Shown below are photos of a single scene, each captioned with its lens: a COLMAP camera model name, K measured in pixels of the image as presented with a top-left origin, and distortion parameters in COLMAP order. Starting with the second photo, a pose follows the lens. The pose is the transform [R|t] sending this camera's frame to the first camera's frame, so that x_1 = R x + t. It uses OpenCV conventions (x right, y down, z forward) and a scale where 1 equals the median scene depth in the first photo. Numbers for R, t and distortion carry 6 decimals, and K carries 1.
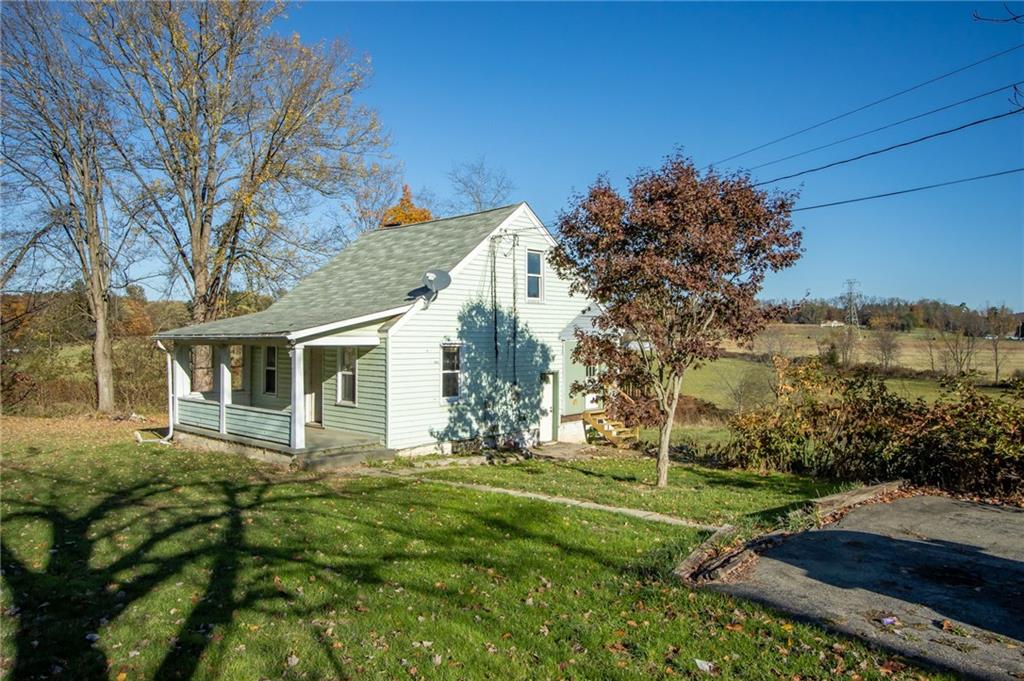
lens RADIAL K [[684.2, 0, 512.0], [0, 684.2, 340.5], [0, 0, 1]] dist [-0.001475, 0.002387]
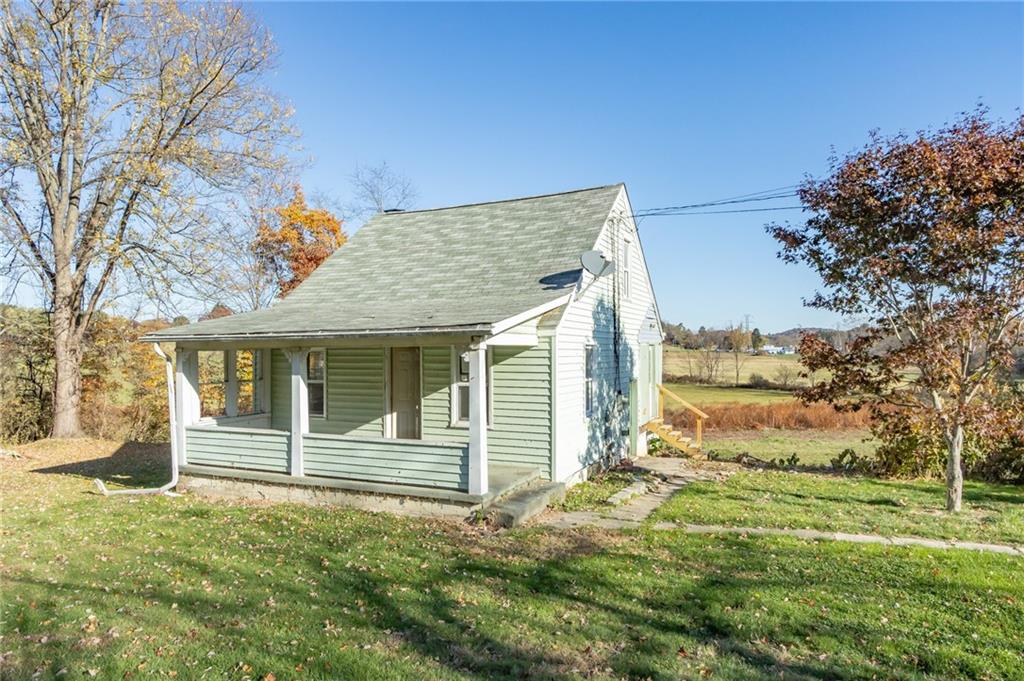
lens RADIAL K [[612.2, 0, 514.3], [0, 612.2, 354.3], [0, 0, 1]] dist [0.004297, -0.000777]
pose [[0.950266, -0.006550, 0.311369, -0.391231], [0.006594, 0.999978, 0.000912, 0.013813], [-0.311368, 0.001187, 0.950289, 0.335438]]
